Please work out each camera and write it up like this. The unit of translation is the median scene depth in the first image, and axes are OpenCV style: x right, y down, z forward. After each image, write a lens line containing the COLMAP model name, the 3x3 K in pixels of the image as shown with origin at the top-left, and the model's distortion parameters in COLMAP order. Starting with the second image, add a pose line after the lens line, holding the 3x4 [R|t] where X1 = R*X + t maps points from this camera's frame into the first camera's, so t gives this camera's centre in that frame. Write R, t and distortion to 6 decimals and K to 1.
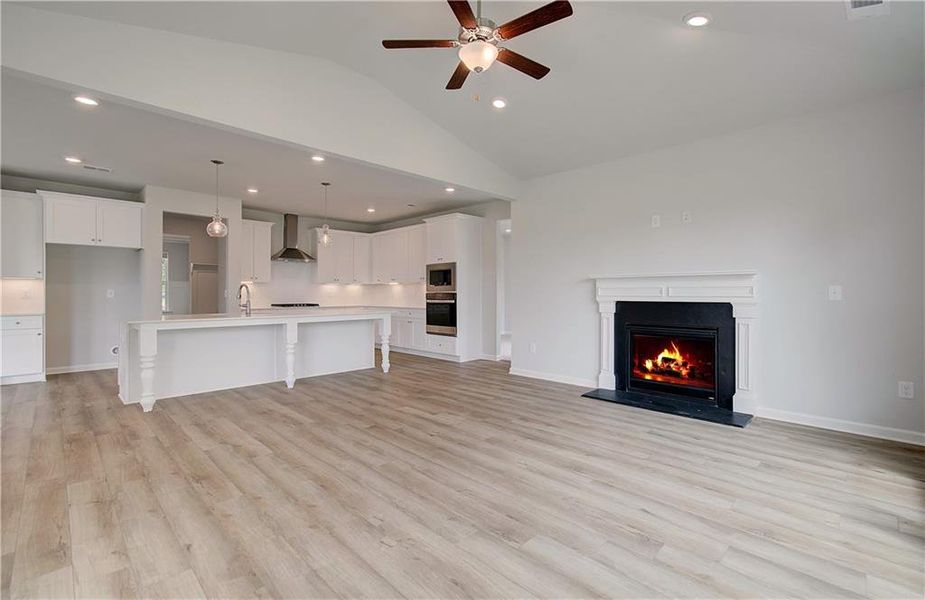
lens RADIAL K [[406.4, 0, 466.5], [0, 406.4, 294.7], [0, 0, 1]] dist [-0.010154, 0.007708]
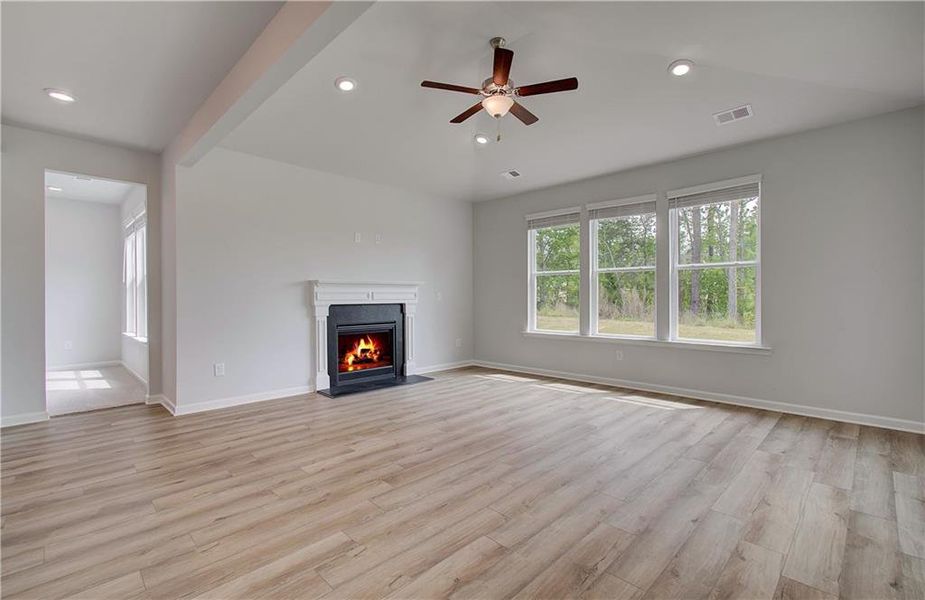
lens RADIAL K [[413.1, 0, 462.5], [0, 413.1, 300.0], [0, 0, 1]] dist [-0.039598, 0.030610]
pose [[0.007279, -0.006624, 0.999952, -0.826548], [0.008974, 0.999938, 0.006558, -0.000499], [-0.999933, 0.008926, 0.007338, 0.741873]]
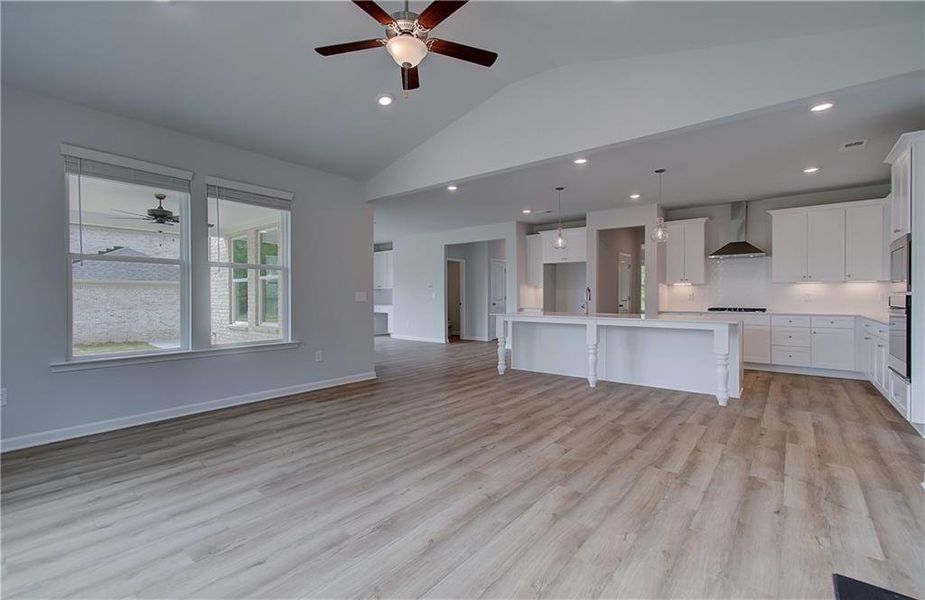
lens RADIAL K [[406.4, 0, 466.5], [0, 406.4, 294.7], [0, 0, 1]] dist [-0.010154, 0.007708]
pose [[0.101656, -0.001754, -0.994818, 0.681899], [-0.004018, 0.999990, -0.002174, -0.001463], [0.994811, 0.004218, 0.101648, 0.700884]]
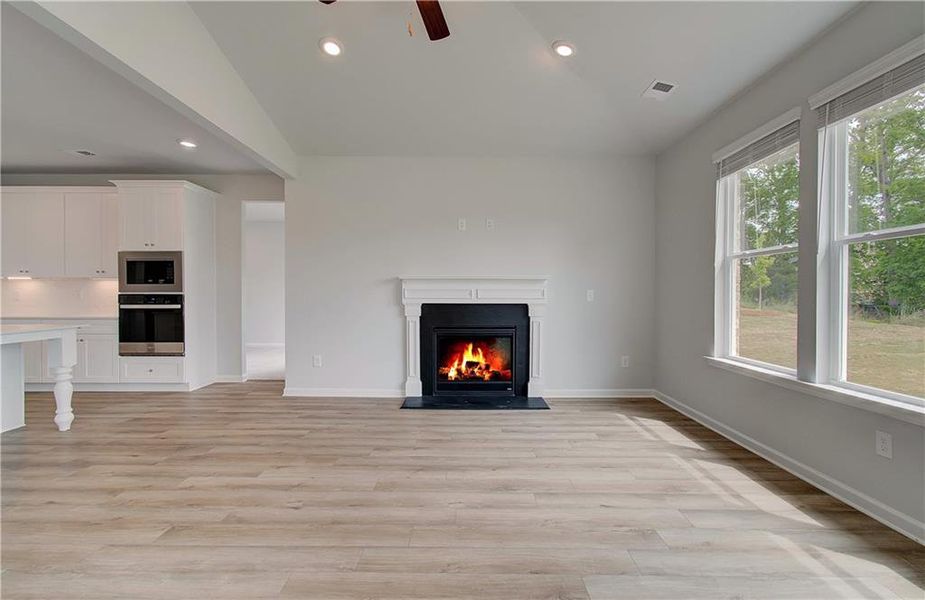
lens RADIAL K [[413.1, 0, 462.5], [0, 413.1, 300.0], [0, 0, 1]] dist [-0.039598, 0.030610]
pose [[0.719093, -0.006924, 0.694880, -0.287189], [-0.000144, 0.999949, 0.010114, -0.002779], [-0.694914, -0.007373, 0.719055, 0.266164]]
